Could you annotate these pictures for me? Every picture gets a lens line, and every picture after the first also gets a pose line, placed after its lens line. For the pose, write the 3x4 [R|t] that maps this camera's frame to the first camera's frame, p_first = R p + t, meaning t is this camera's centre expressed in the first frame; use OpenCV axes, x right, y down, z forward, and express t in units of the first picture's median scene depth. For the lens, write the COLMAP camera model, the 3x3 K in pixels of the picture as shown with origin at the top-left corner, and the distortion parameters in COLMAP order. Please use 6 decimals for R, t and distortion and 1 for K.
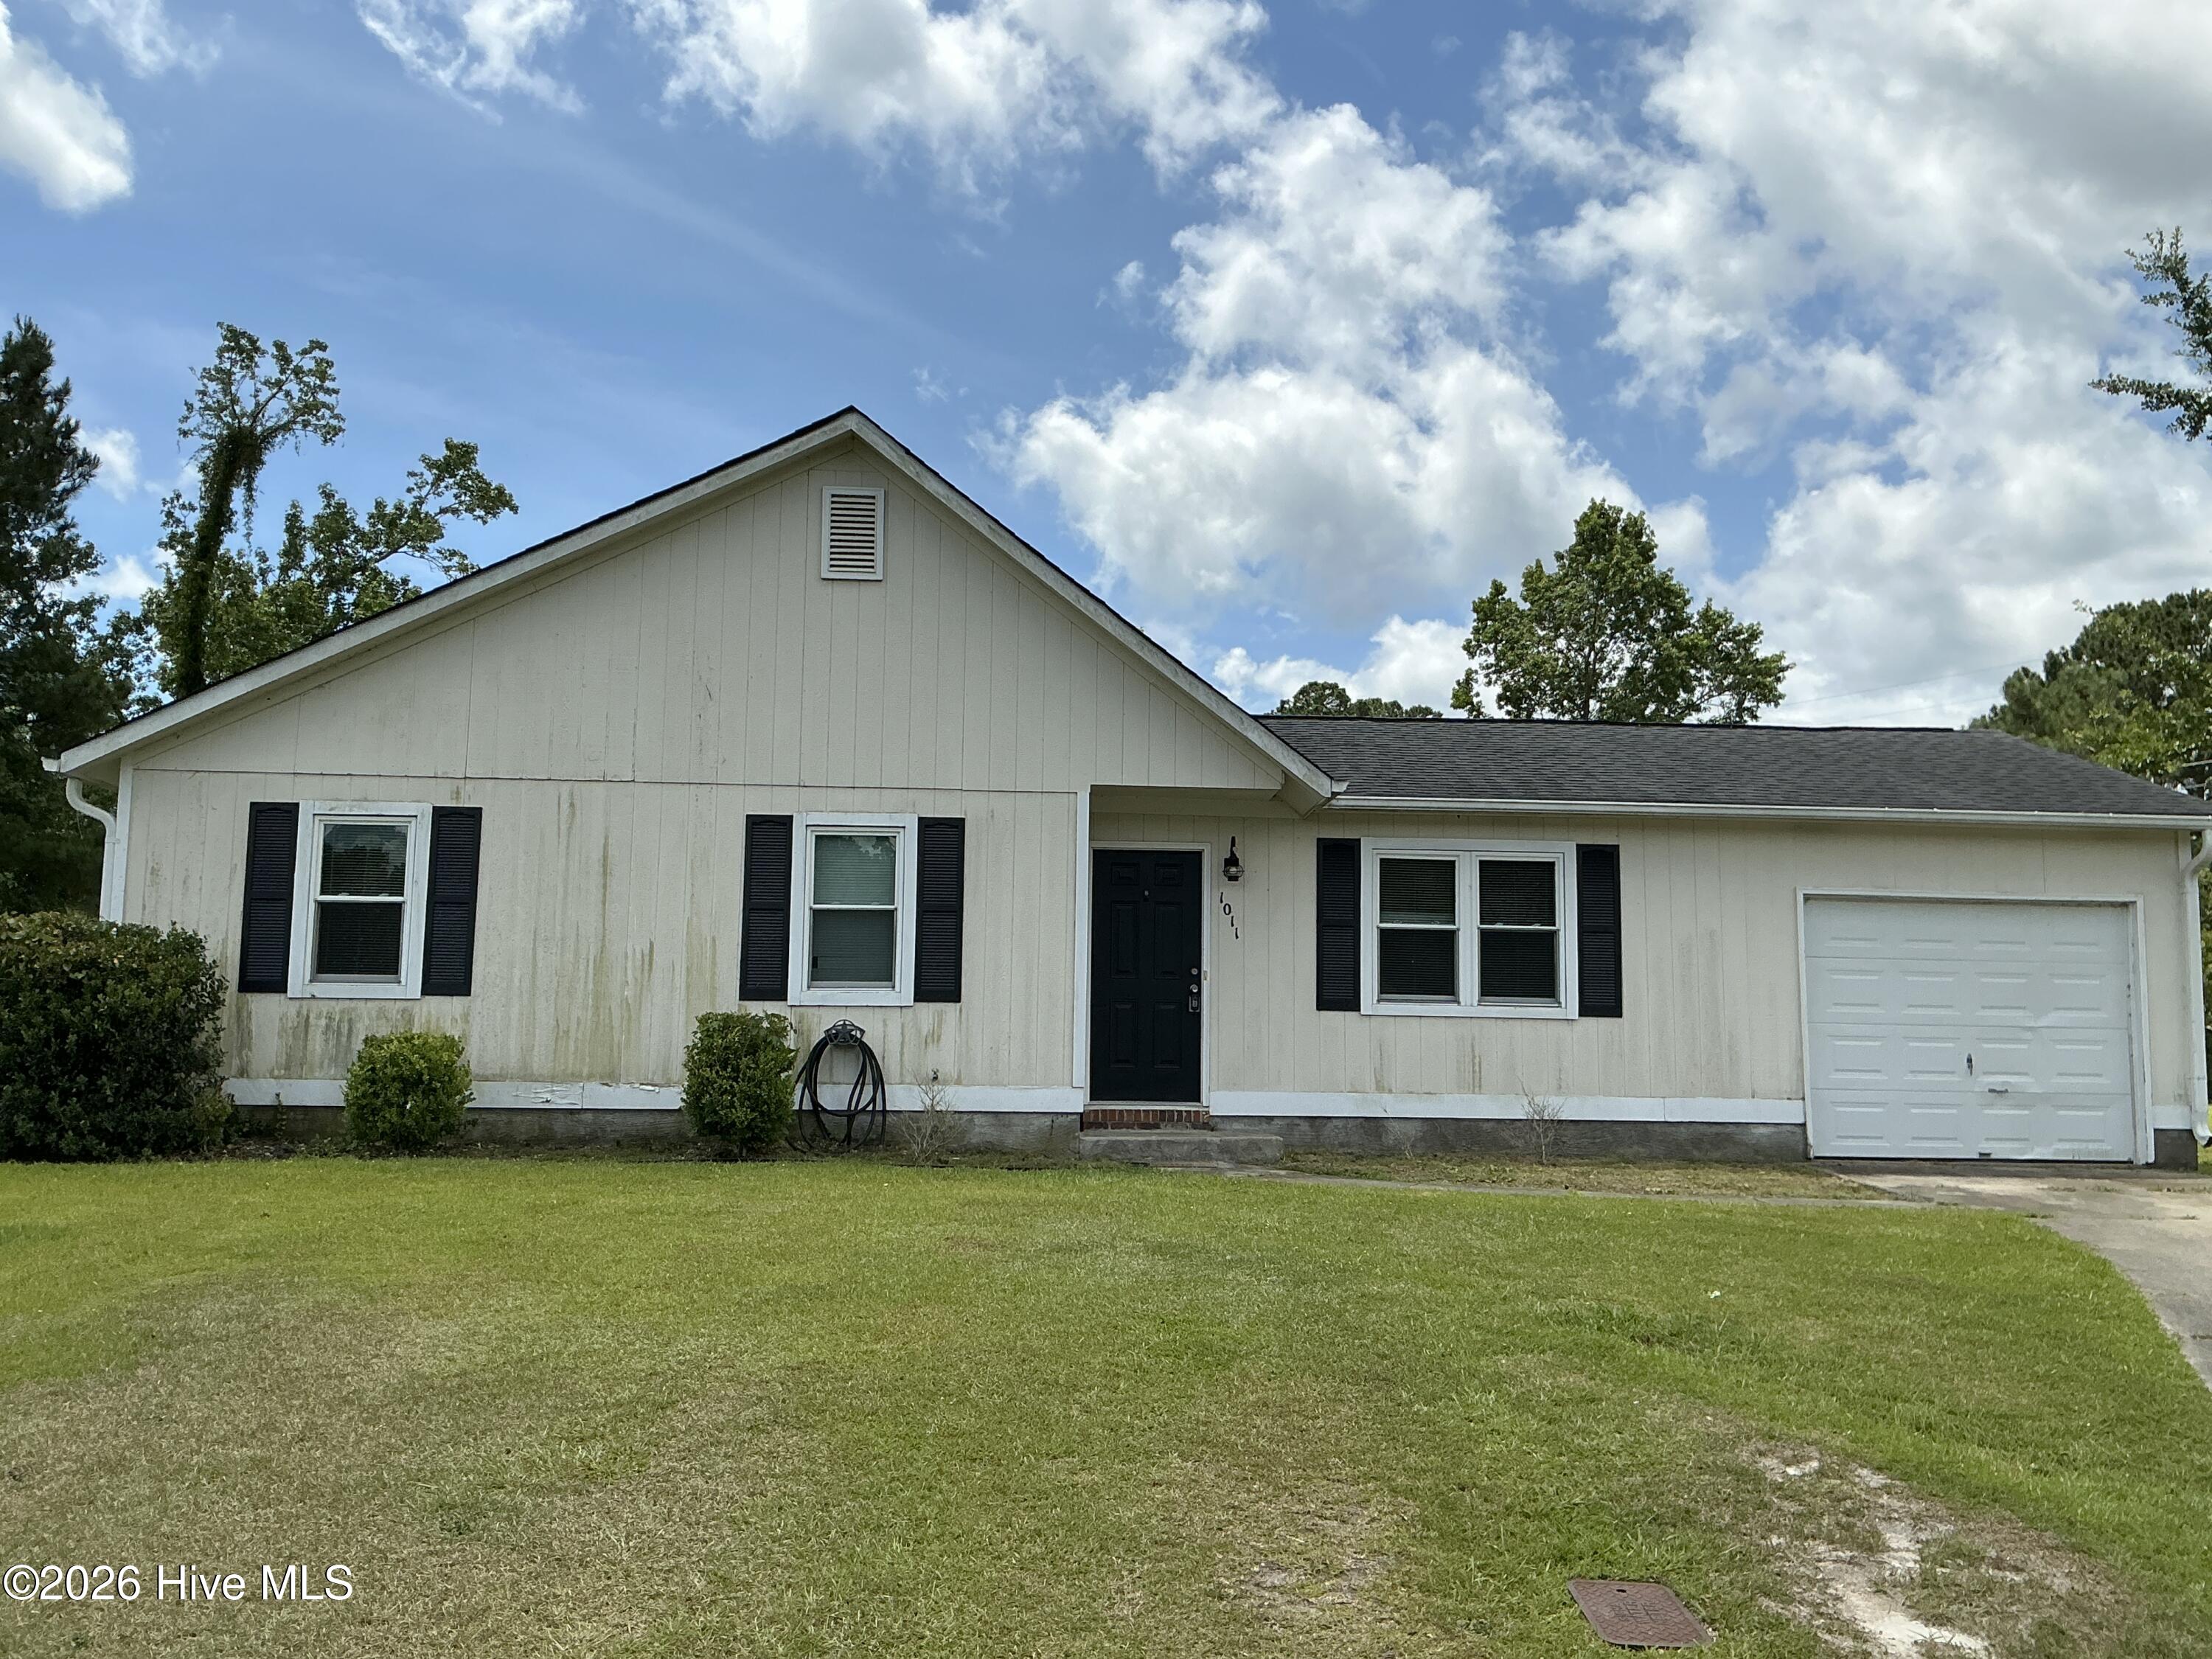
lens RADIAL K [[1884.4, 0, 1106.5], [0, 1884.4, 824.6], [0, 0, 1]] dist [0.120088, -0.165200]
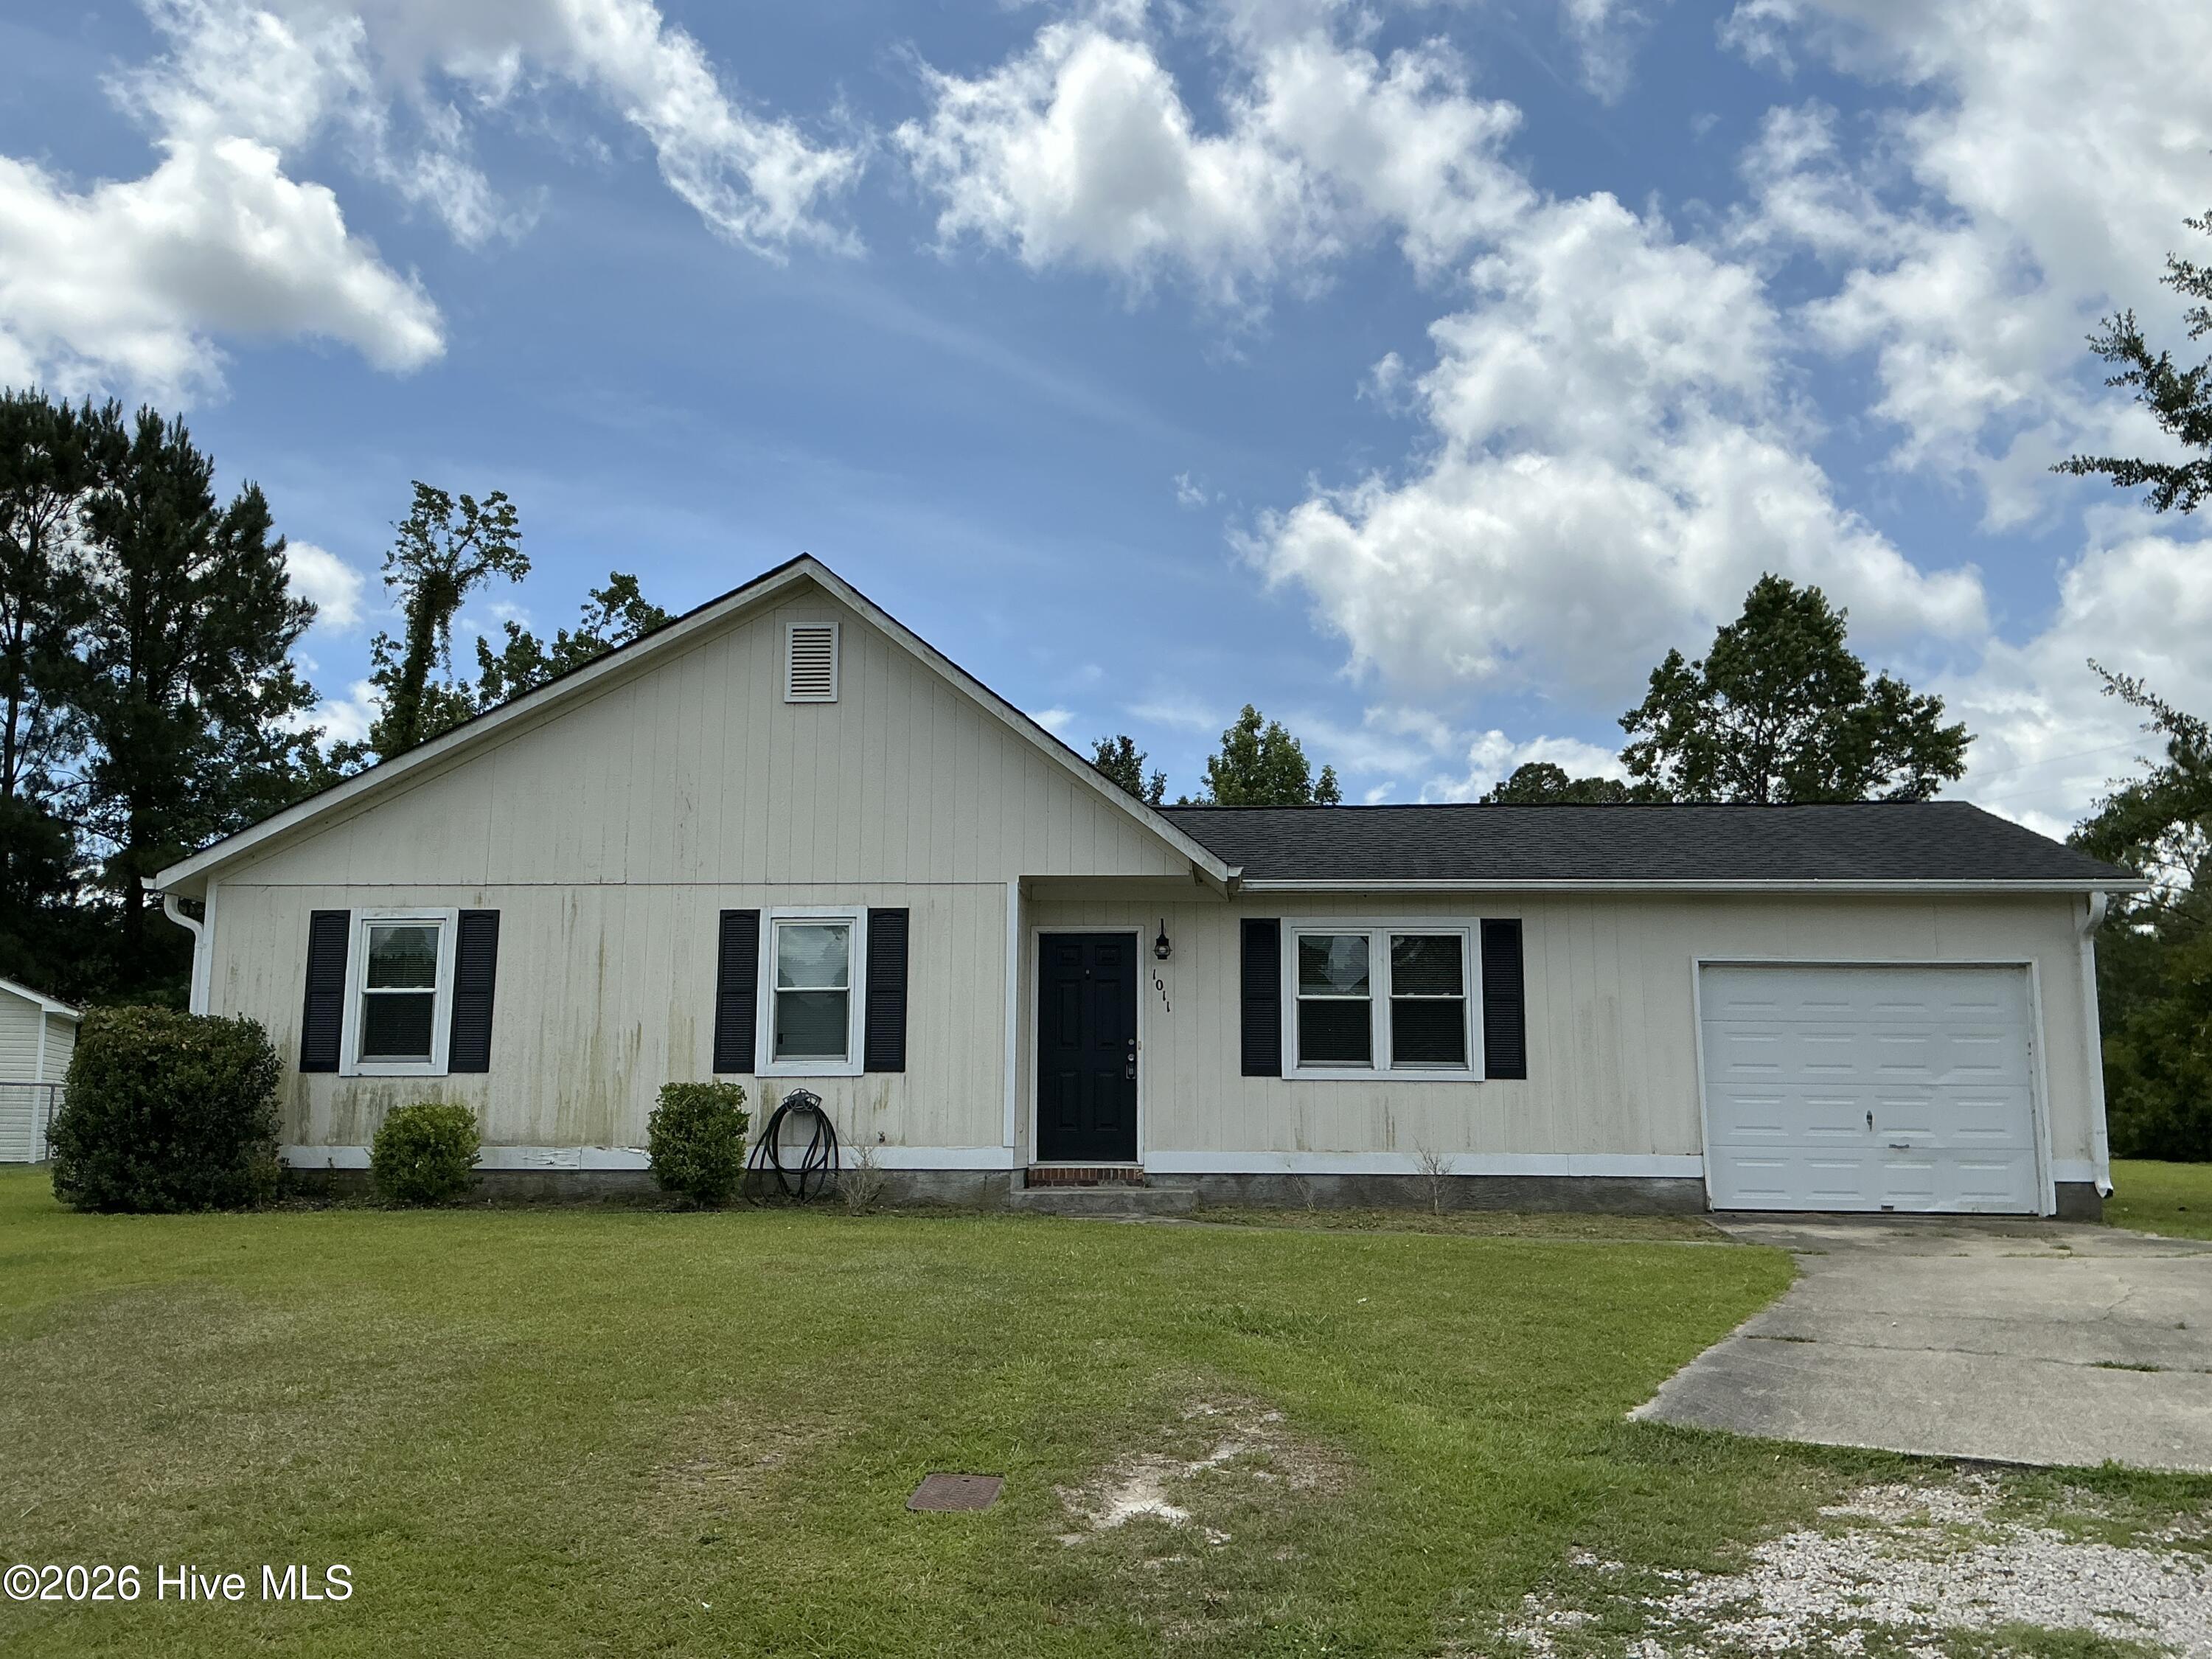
lens RADIAL K [[1884.4, 0, 1106.5], [0, 1884.4, 824.6], [0, 0, 1]] dist [0.120088, -0.165200]
pose [[0.992206, -0.029172, -0.121149, 0.172930], [0.023310, 0.998501, -0.049524, 0.005108], [0.122412, 0.046314, 0.991398, -0.105263]]
